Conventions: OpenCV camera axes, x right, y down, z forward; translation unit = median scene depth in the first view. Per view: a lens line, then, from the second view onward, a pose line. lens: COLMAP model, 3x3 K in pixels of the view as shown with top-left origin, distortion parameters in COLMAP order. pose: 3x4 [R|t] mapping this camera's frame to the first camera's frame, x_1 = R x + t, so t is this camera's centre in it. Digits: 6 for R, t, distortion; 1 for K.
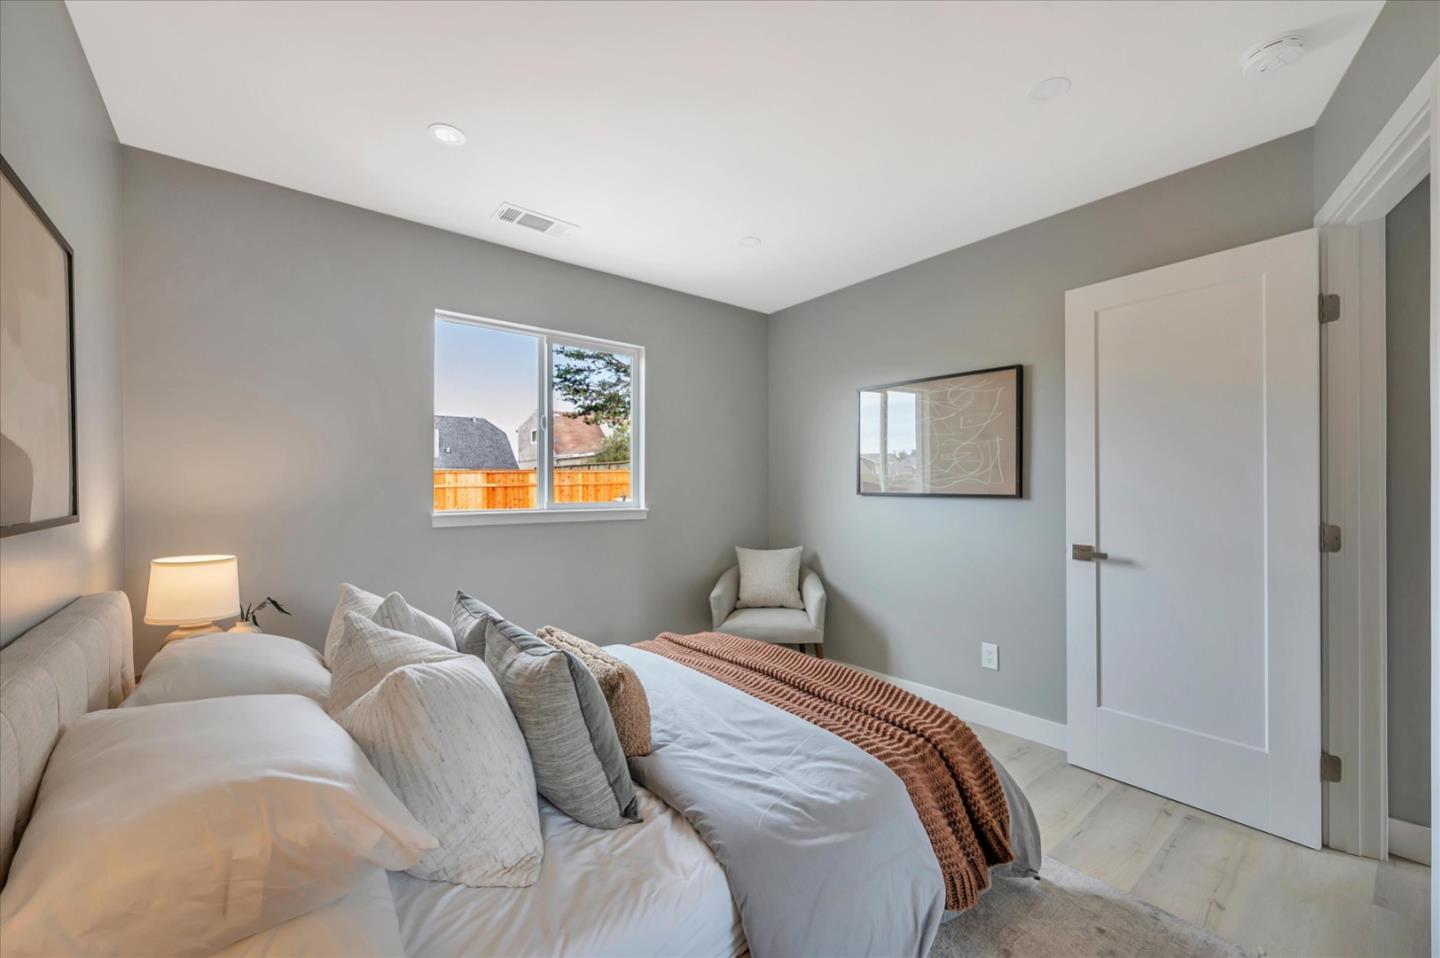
lens RADIAL K [[585.7, 0, 720.0], [0, 585.7, 479.0], [0, 0, 1]] dist [0.000772, -0.000135]
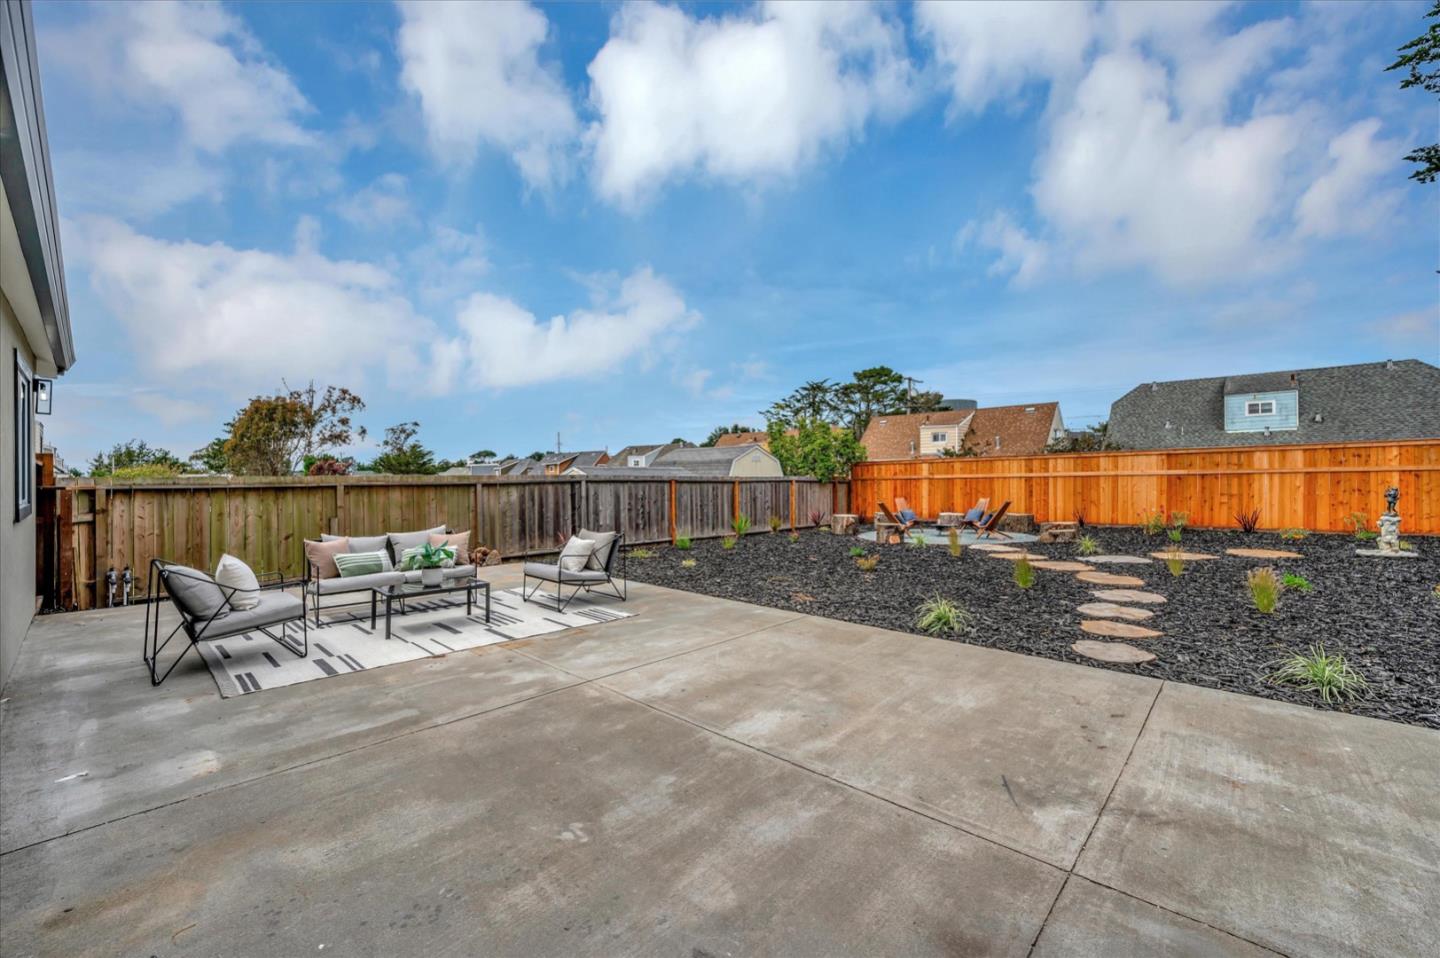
lens RADIAL K [[585.7, 0, 720.0], [0, 585.7, 479.0], [0, 0, 1]] dist [0.000772, -0.000135]
pose [[0.145820, 0.012586, -0.989231, 0.193286], [0.016317, 0.999752, 0.015125, -0.000215], [0.989177, -0.018347, 0.145578, 0.390318]]
